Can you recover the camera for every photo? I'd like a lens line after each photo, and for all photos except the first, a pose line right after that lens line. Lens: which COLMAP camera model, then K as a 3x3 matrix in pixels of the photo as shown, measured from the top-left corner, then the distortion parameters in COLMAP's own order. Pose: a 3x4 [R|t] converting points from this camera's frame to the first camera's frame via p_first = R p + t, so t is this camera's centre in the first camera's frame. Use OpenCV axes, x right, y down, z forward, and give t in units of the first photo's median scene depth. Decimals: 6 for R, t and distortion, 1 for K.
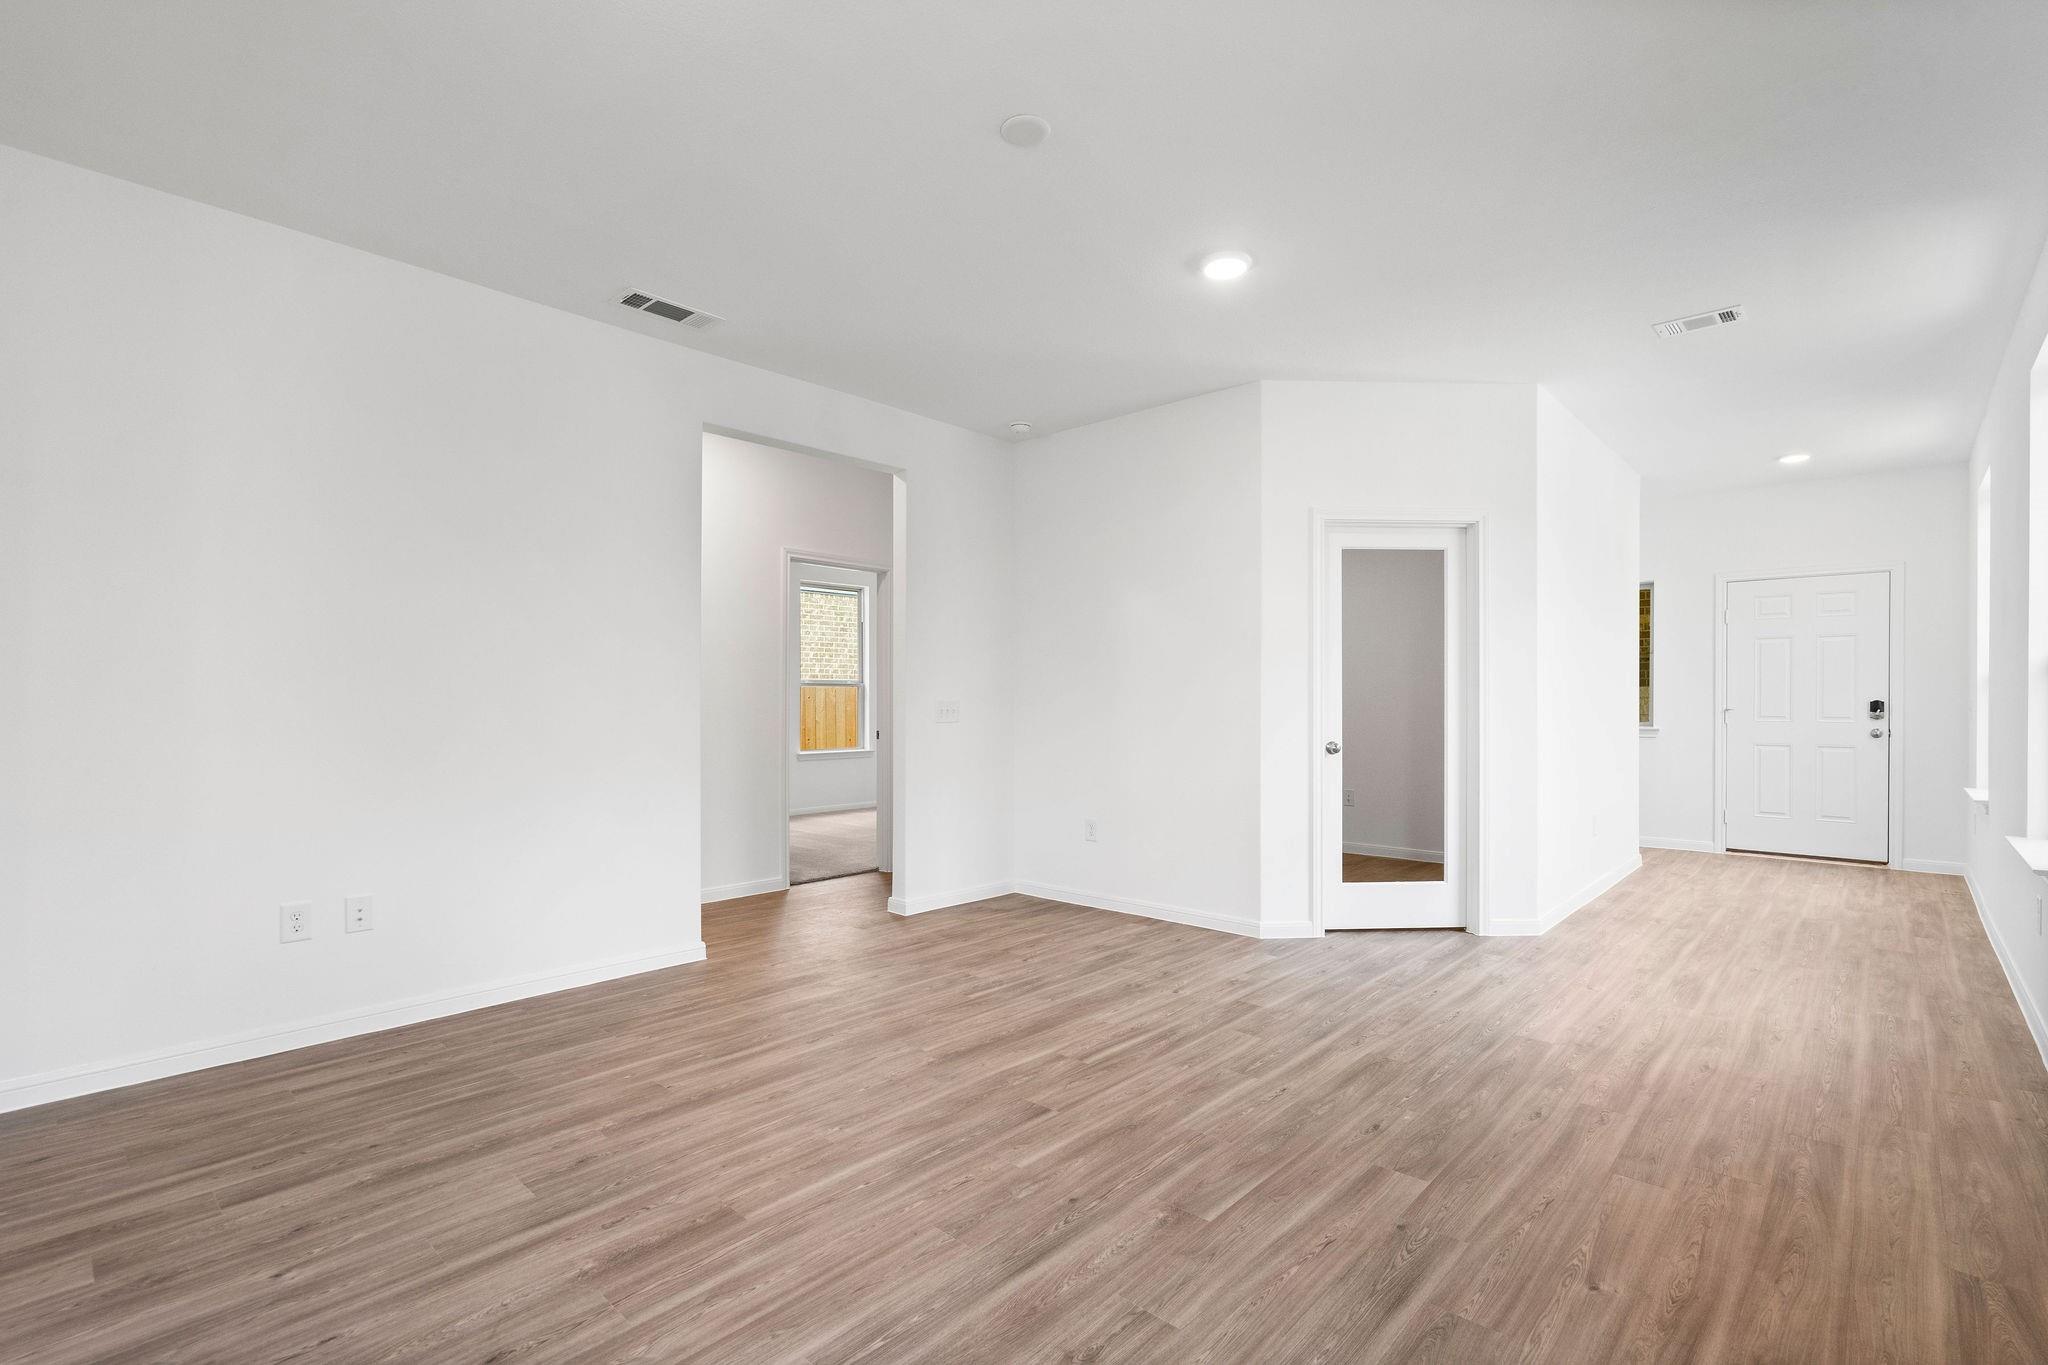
lens RADIAL K [[928.0, 0, 1044.7], [0, 928.0, 703.7], [0, 0, 1]] dist [-0.005115, 0.001548]
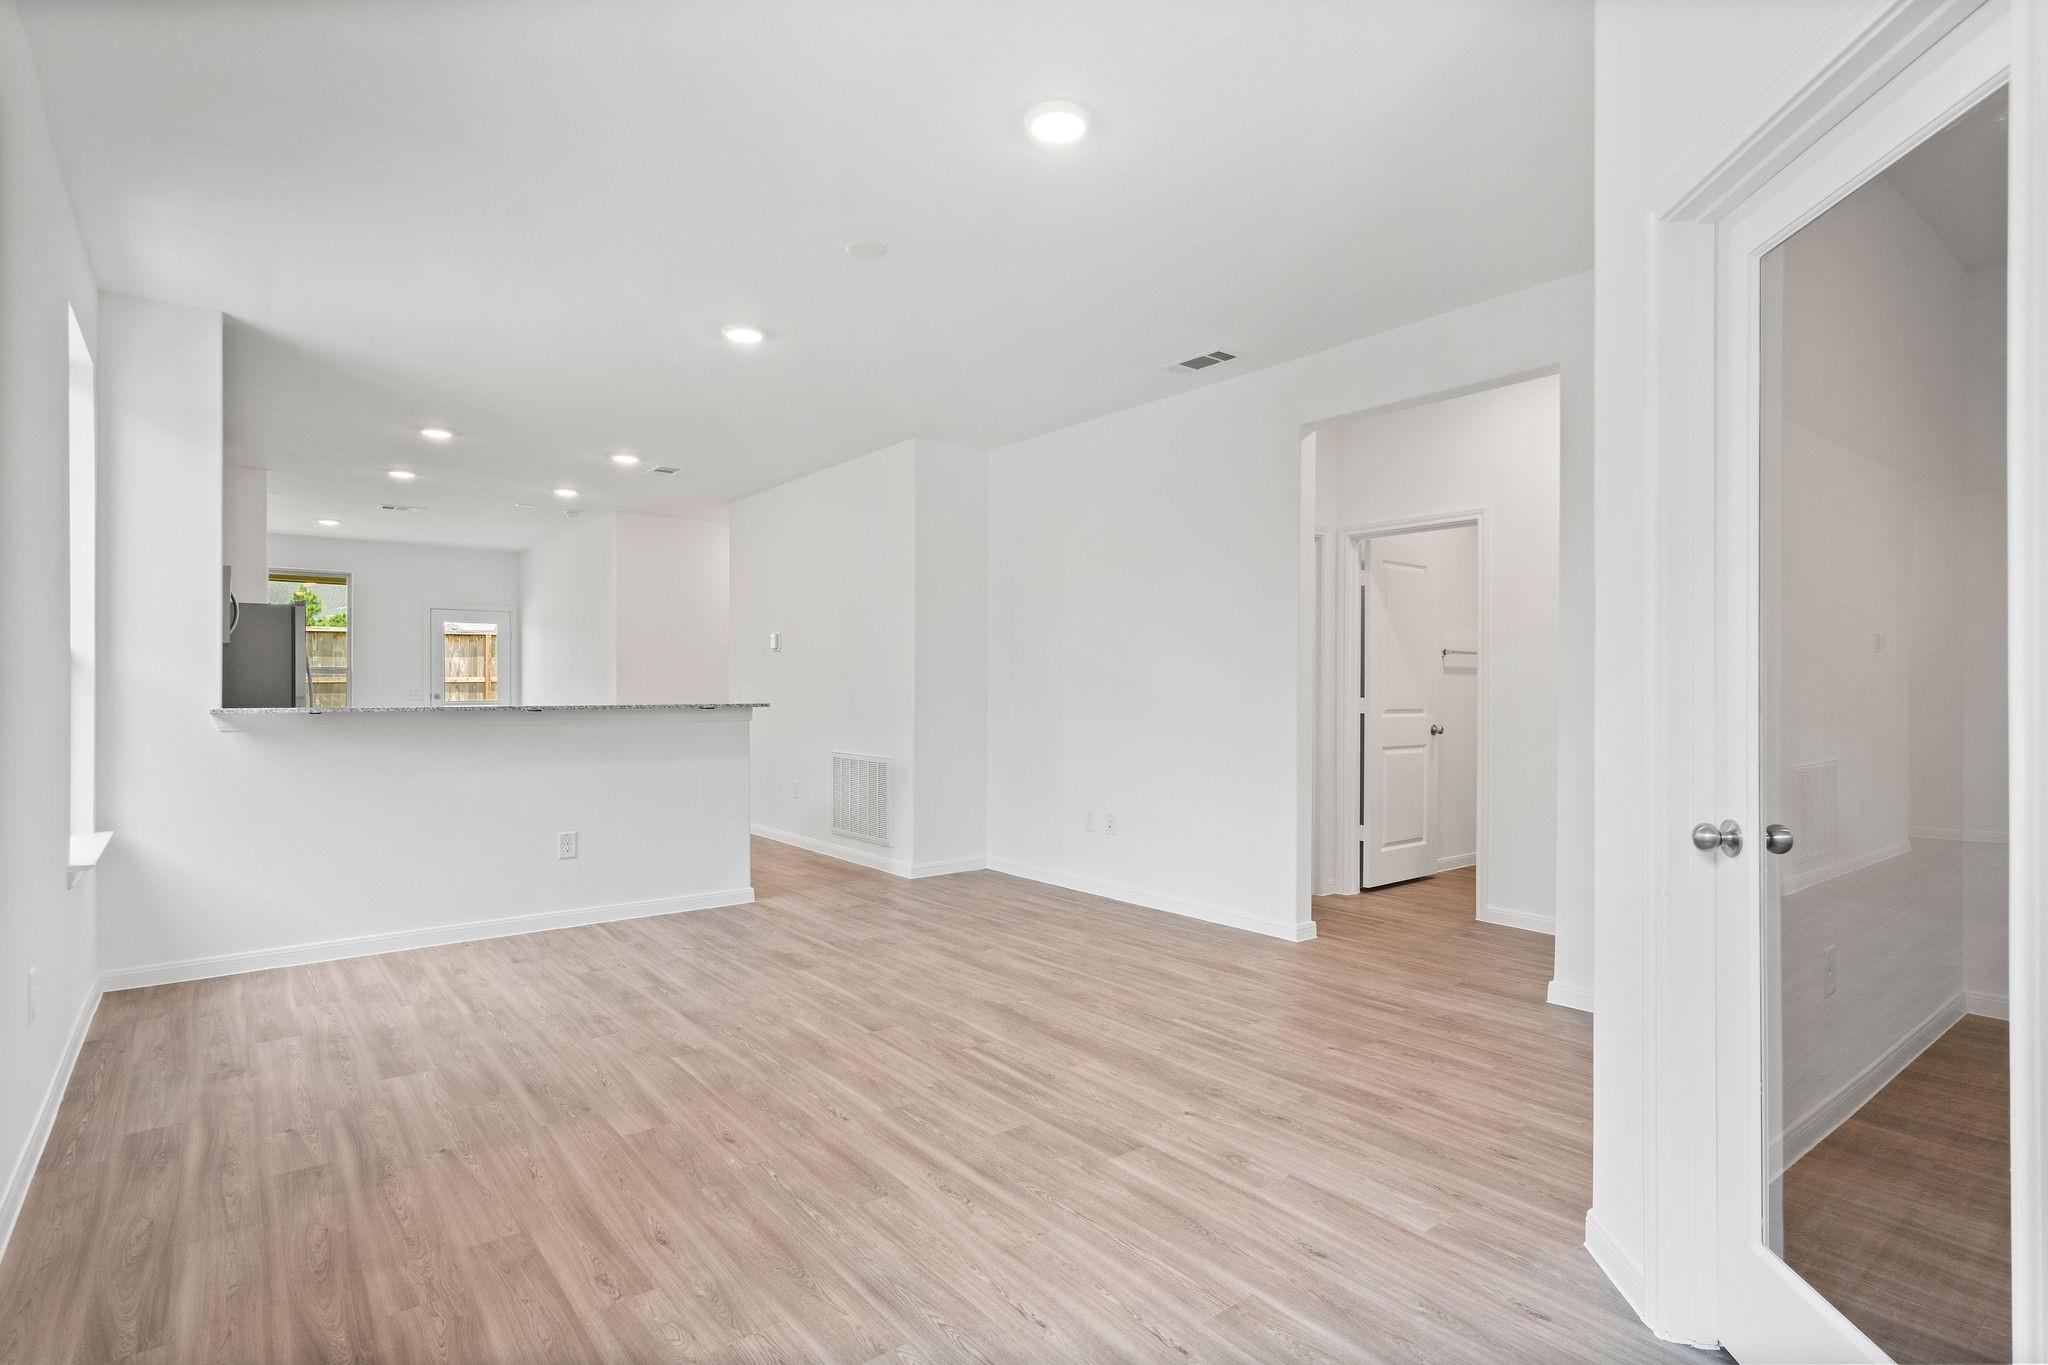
lens RADIAL K [[1027.6, 0, 1027.4], [0, 1027.6, 688.0], [0, 0, 1]] dist [0.001229, -0.000048]
pose [[-0.165486, 0.001046, -0.986212, 1.122456], [-0.002430, 0.999996, 0.001469, -0.013862], [0.986209, 0.002640, -0.165483, 1.220866]]
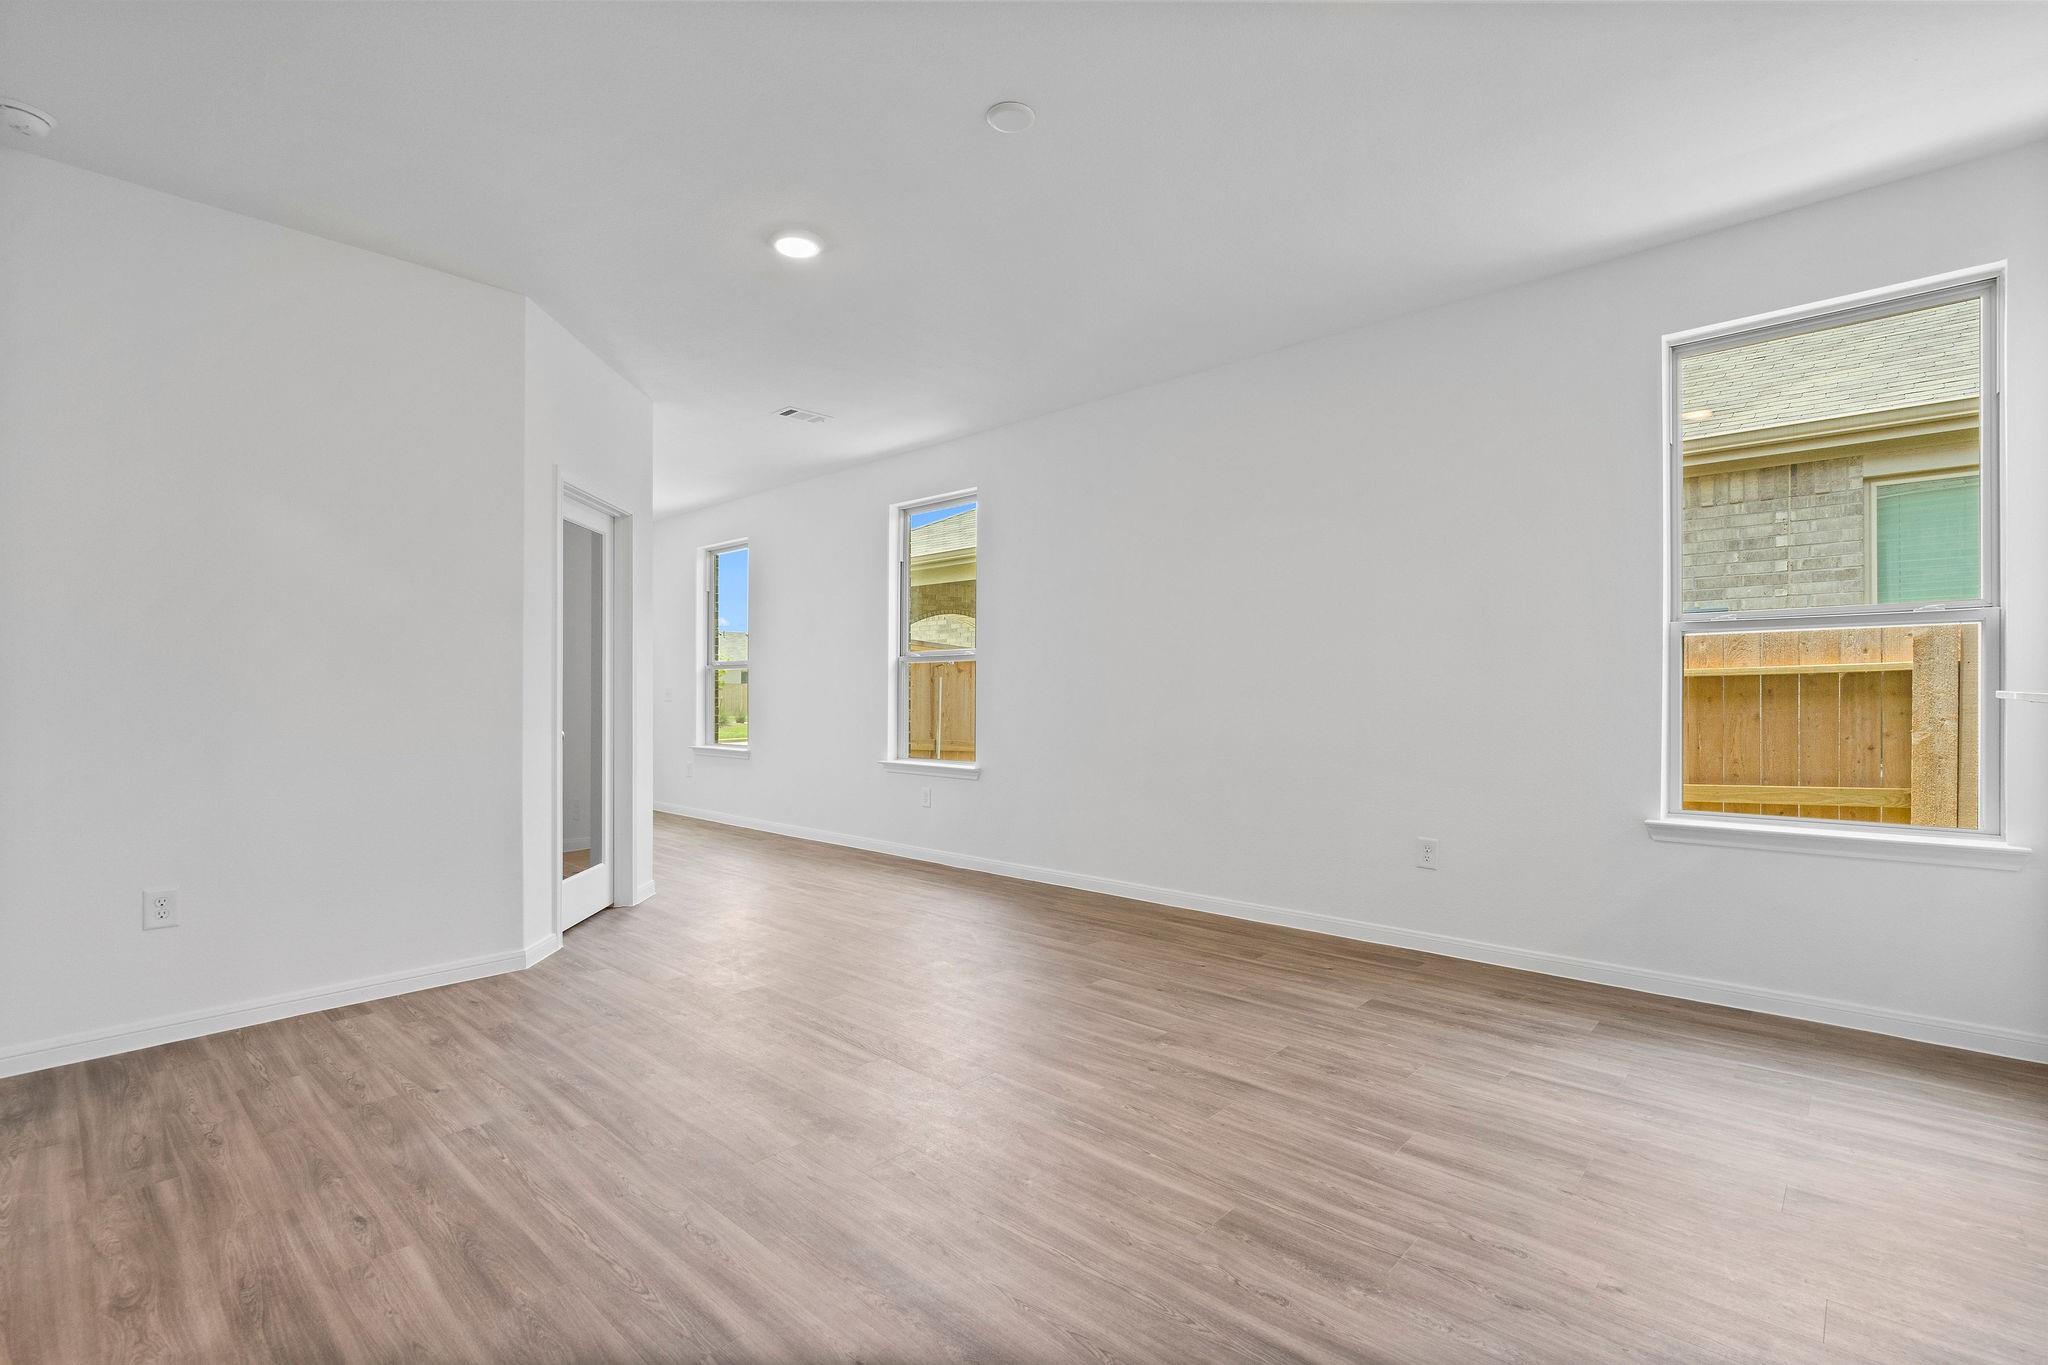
lens RADIAL K [[928.0, 0, 1019.7], [0, 928.0, 688.3], [0, 0, 1]] dist [-0.005115, 0.001548]
pose [[0.019314, 0.004450, 0.999804, -0.866522], [0.007650, 0.999960, -0.004598, 0.016462], [-0.999784, 0.007738, 0.019279, 0.809939]]
